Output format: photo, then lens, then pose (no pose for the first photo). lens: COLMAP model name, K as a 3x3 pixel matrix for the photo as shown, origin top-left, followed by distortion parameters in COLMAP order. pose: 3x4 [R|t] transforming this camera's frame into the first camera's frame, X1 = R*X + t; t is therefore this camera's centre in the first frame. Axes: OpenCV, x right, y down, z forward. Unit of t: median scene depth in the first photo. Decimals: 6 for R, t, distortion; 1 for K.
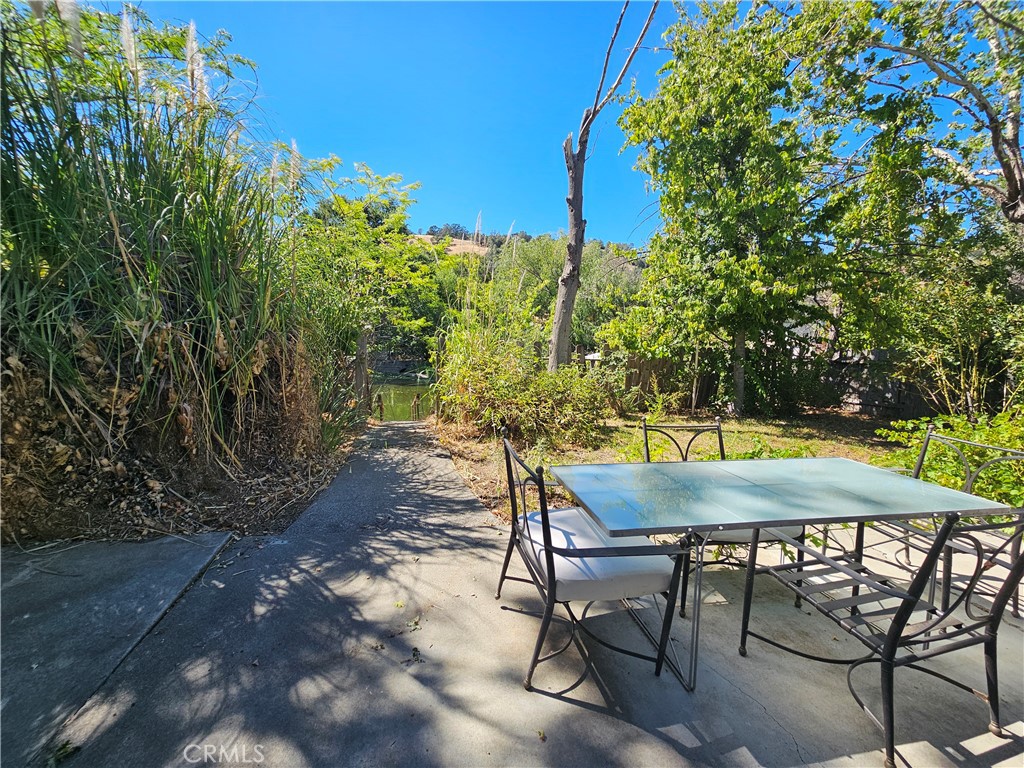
lens RADIAL K [[416.8, 0, 513.2], [0, 416.8, 371.1], [0, 0, 1]] dist [-0.001492, 0.000140]
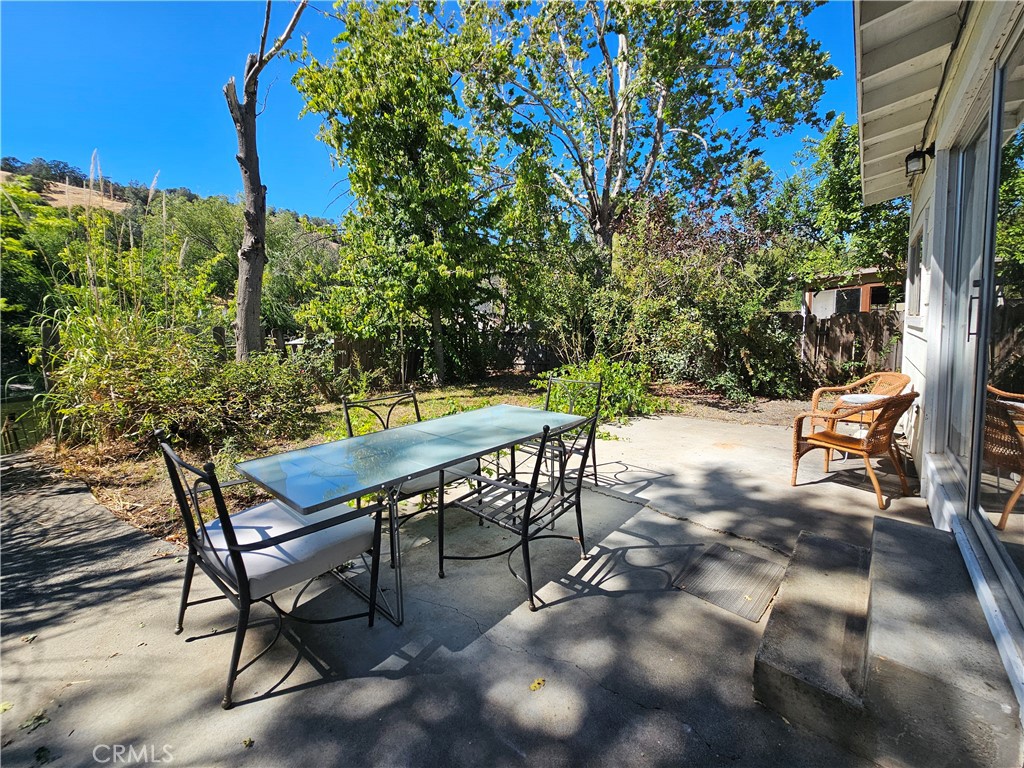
lens RADIAL K [[416.8, 0, 513.2], [0, 416.8, 371.1], [0, 0, 1]] dist [-0.001492, 0.000140]
pose [[0.789100, -0.107363, 0.604809, 0.014307], [0.079811, 0.994181, 0.072353, 0.005082], [-0.609058, -0.008823, 0.793077, -0.022844]]
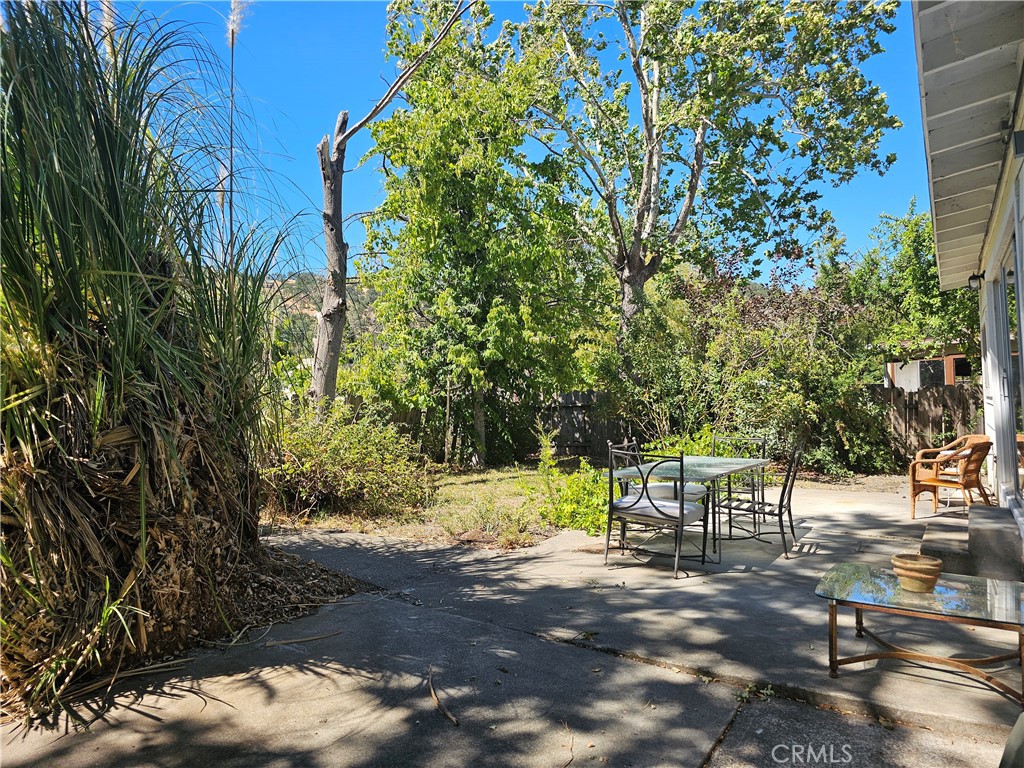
lens RADIAL K [[676.9, 0, 512.0], [0, 676.9, 384.0], [0, 0, 1]] dist [0.063187, -0.064579]
pose [[0.702166, -0.016944, 0.711812, -0.614254], [0.076512, 0.995724, -0.051773, 0.006011], [-0.707890, 0.090815, 0.700460, -0.153479]]
